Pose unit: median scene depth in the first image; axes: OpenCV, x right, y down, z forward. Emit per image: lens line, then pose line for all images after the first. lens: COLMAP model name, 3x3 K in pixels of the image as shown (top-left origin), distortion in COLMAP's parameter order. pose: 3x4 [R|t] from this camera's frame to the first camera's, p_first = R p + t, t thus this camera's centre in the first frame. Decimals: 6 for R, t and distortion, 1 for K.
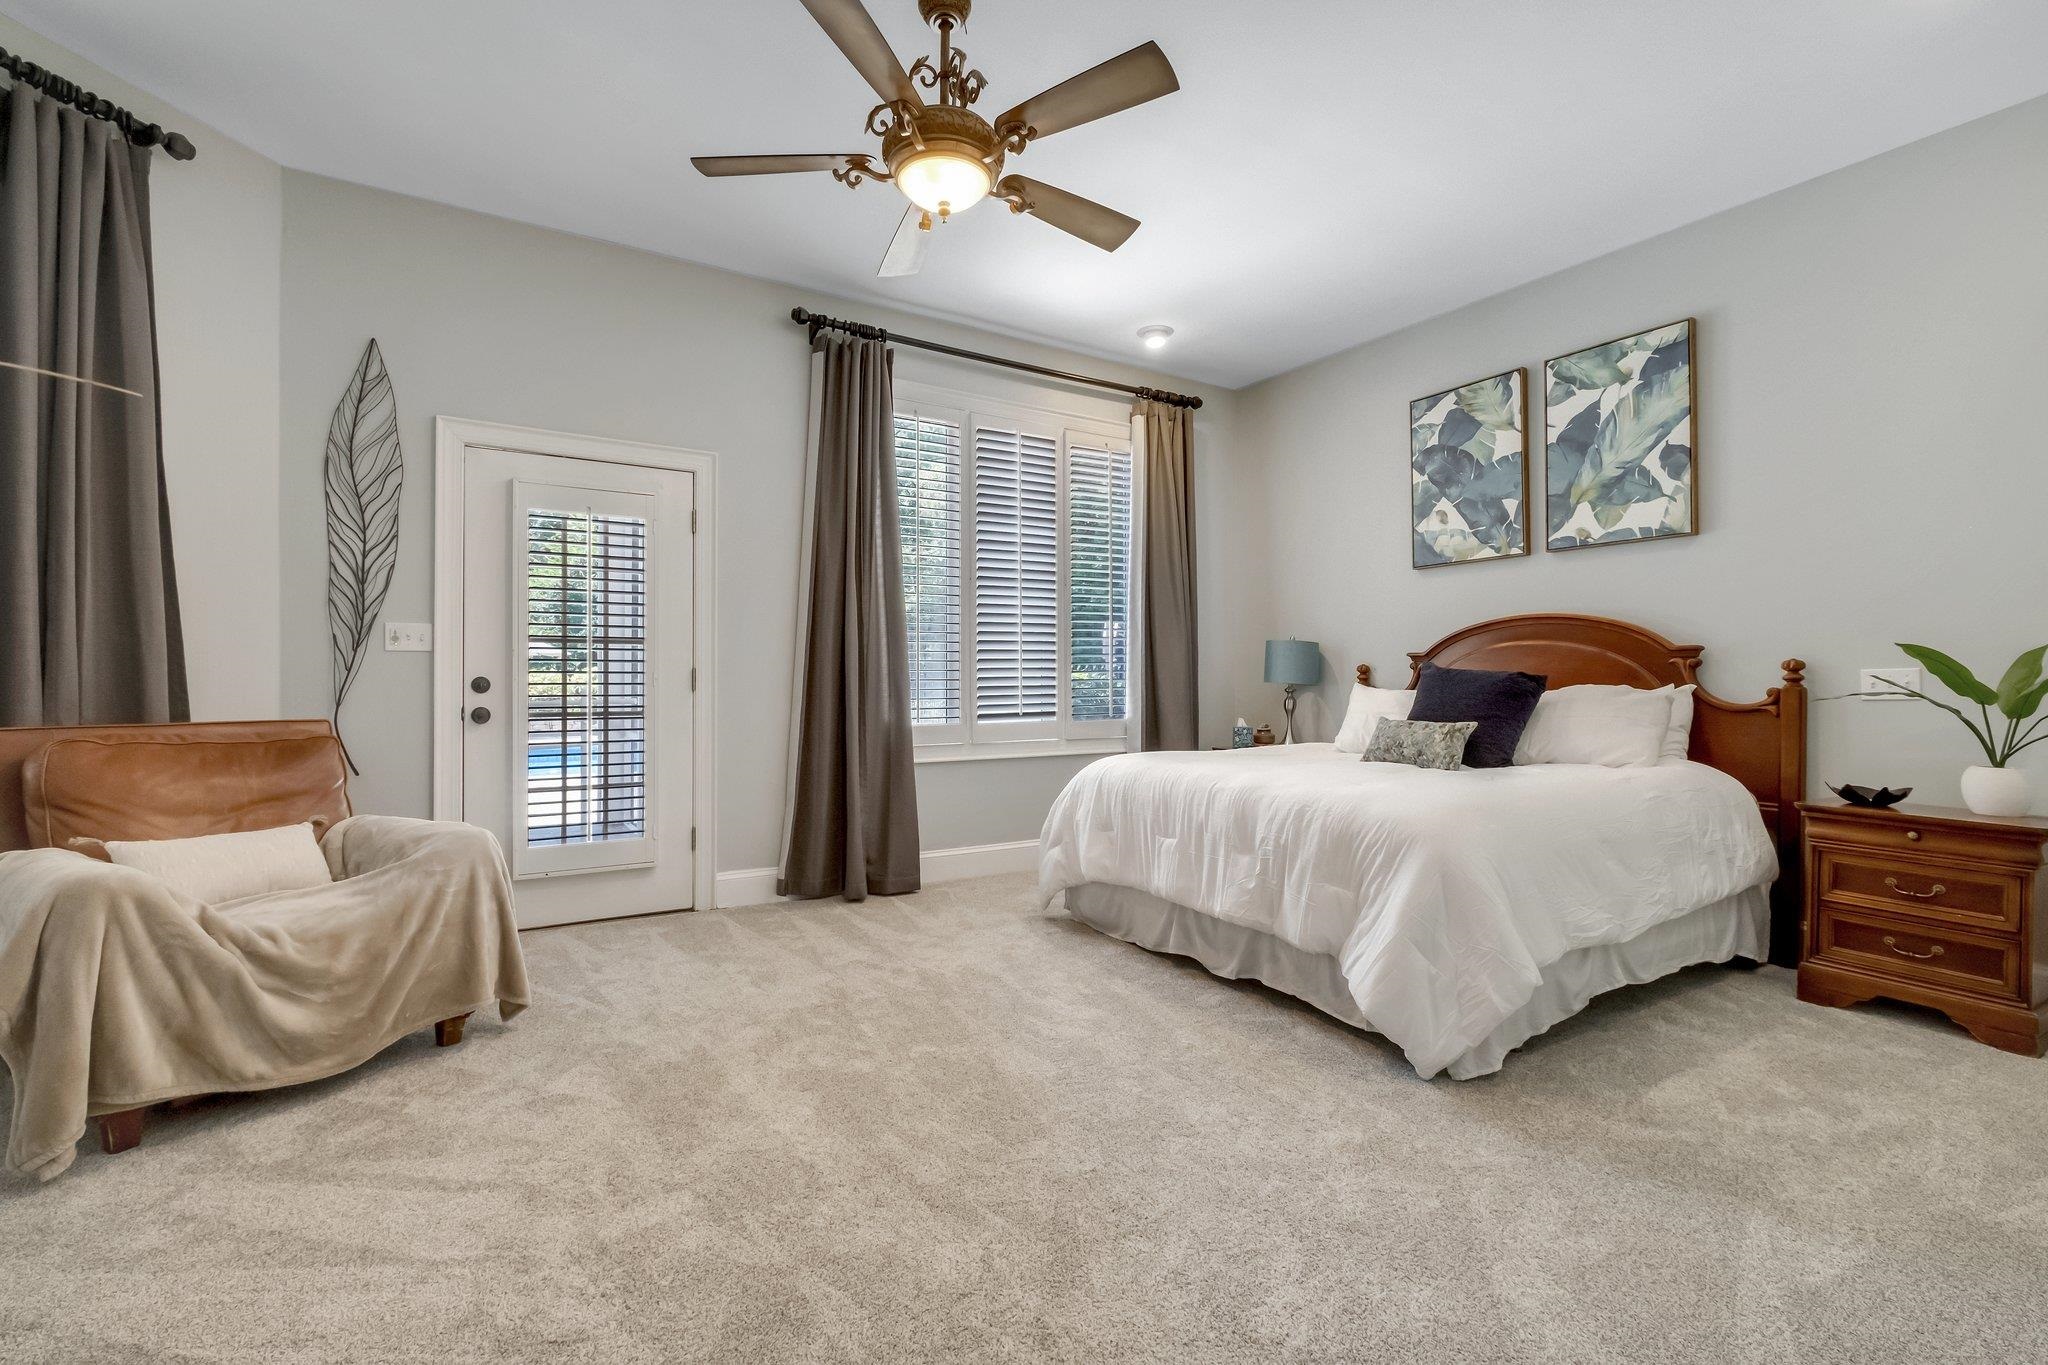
lens RADIAL K [[901.7, 0, 1006.0], [0, 901.7, 680.2], [0, 0, 1]] dist [-0.009125, 0.000003]
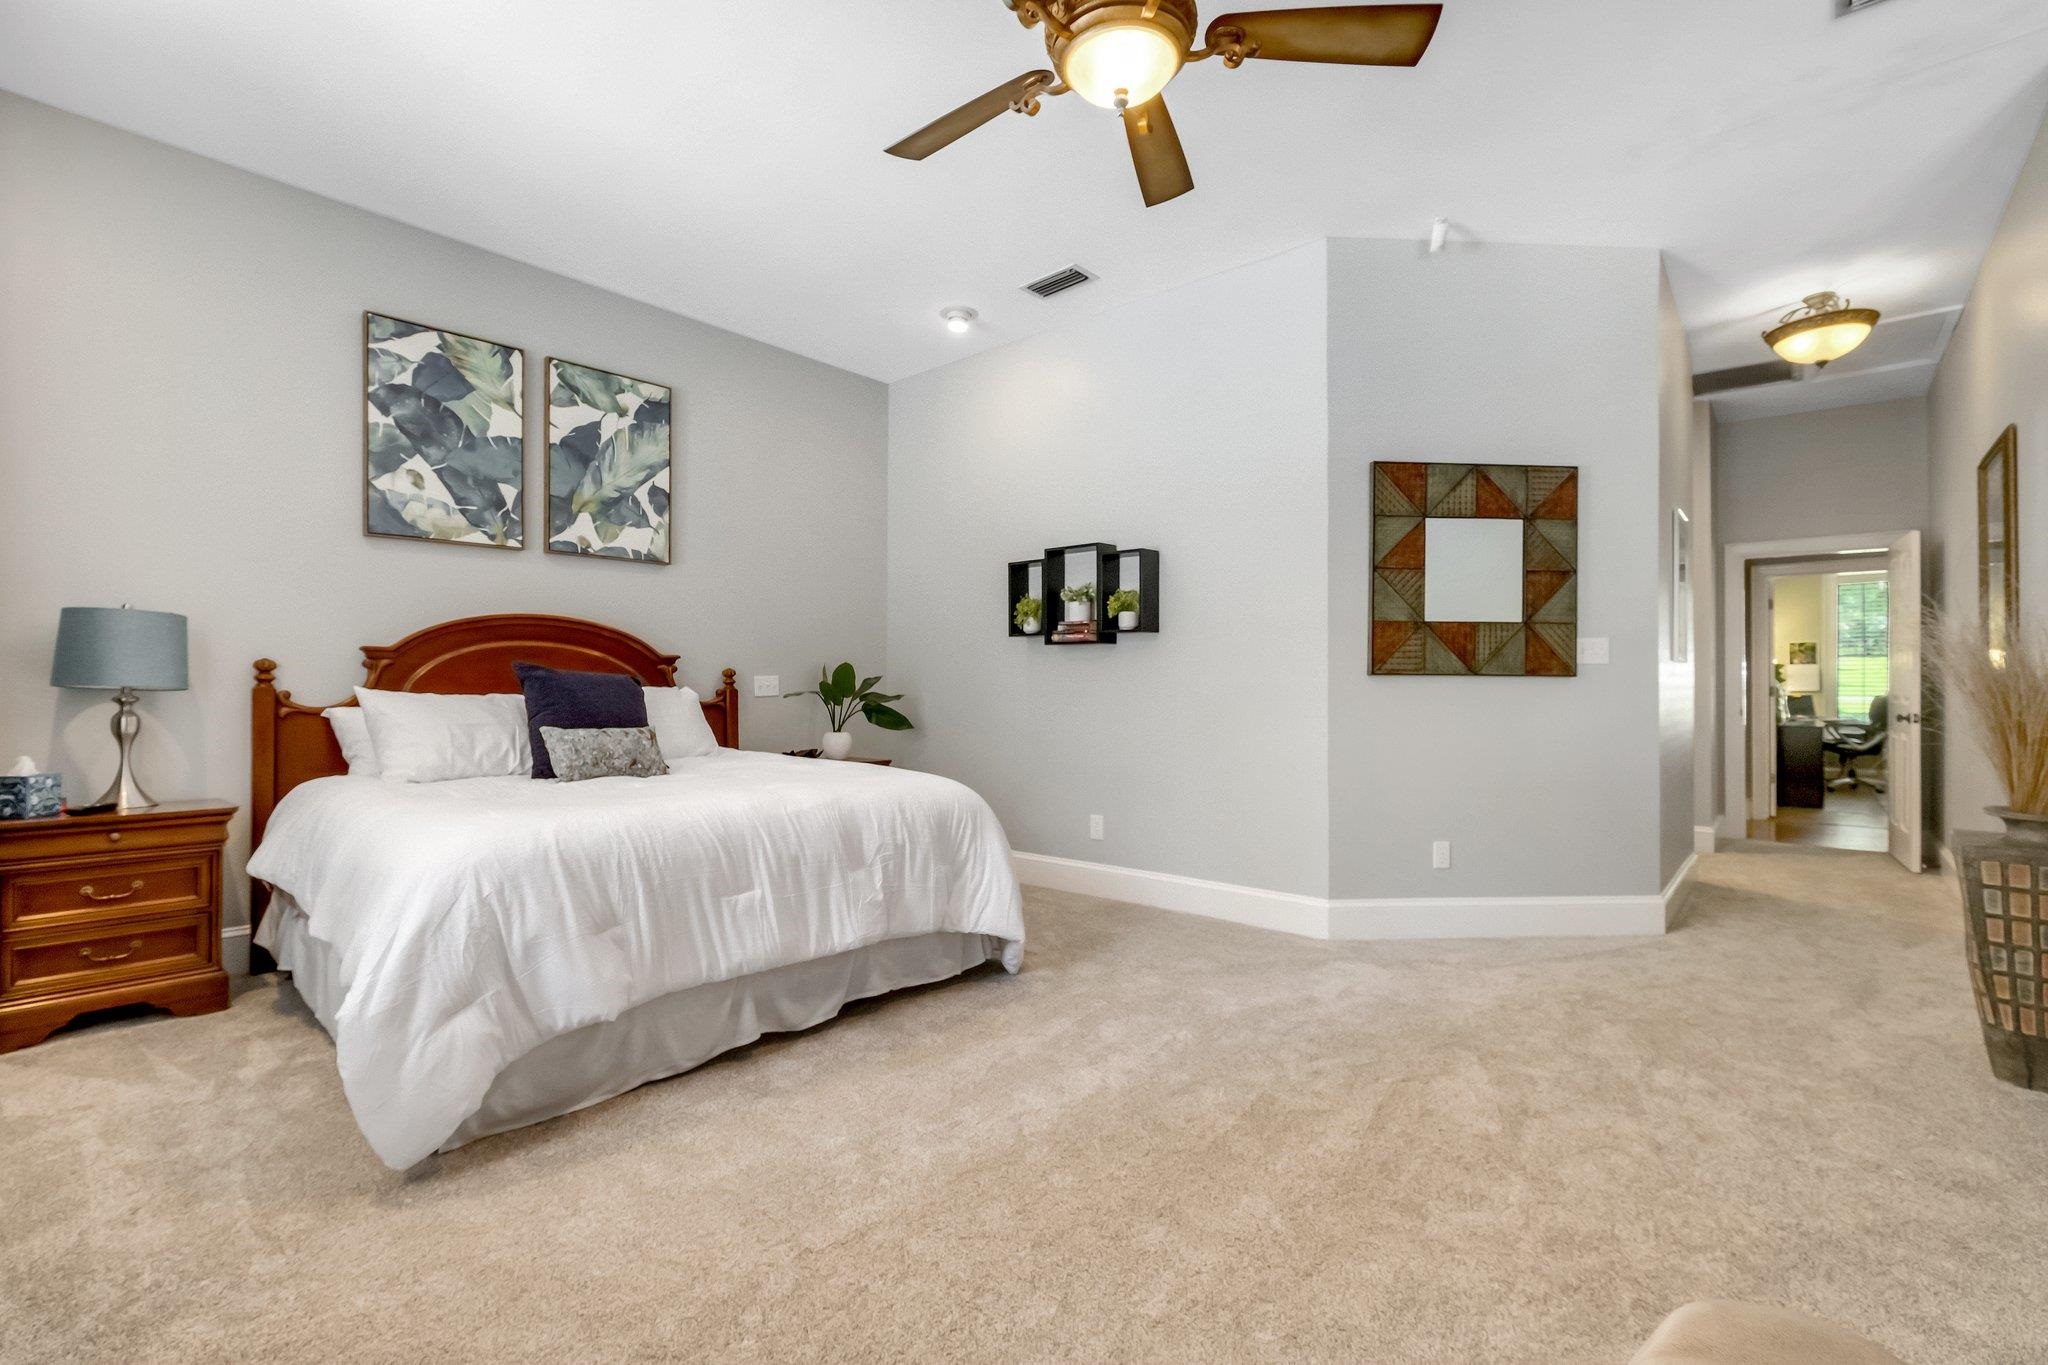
lens RADIAL K [[901.7, 0, 1012.6], [0, 901.7, 680.4], [0, 0, 1]] dist [-0.009125, 0.000003]
pose [[-0.299183, 0.000930, 0.954195, -0.523313], [-0.005823, 0.999979, -0.002801, -0.002811], [-0.954178, -0.006394, -0.299171, 0.869360]]
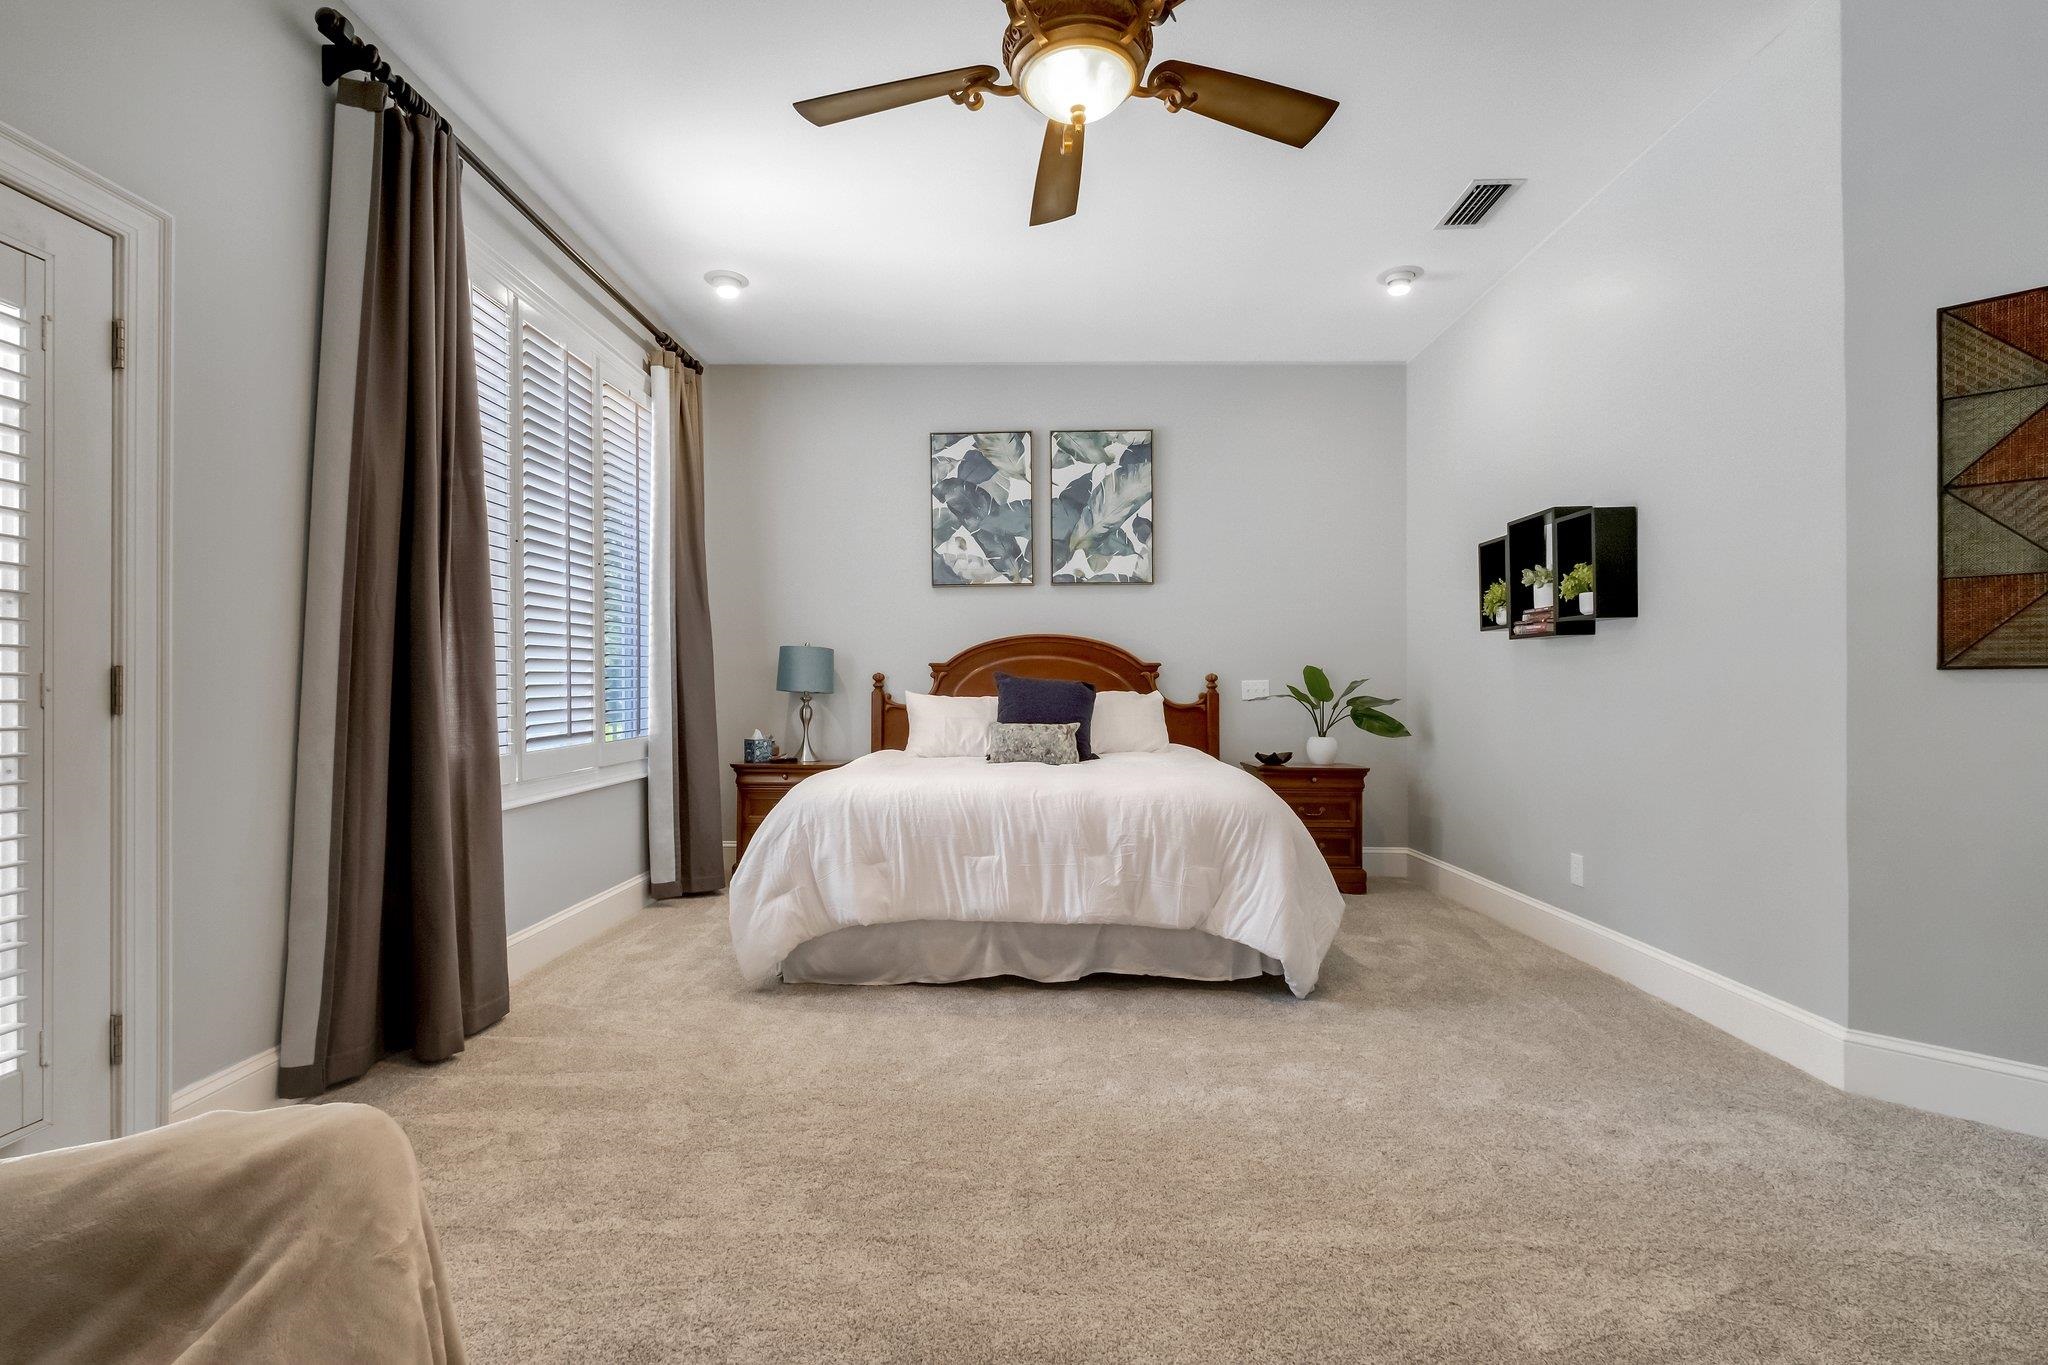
lens RADIAL K [[901.7, 0, 1011.6], [0, 901.7, 683.6], [0, 0, 1]] dist [-0.009125, 0.000003]
pose [[0.540222, 0.000917, 0.841522, -0.515962], [0.000614, 0.999999, -0.001485, -0.003879], [-0.841522, 0.001319, 0.540221, 0.399207]]
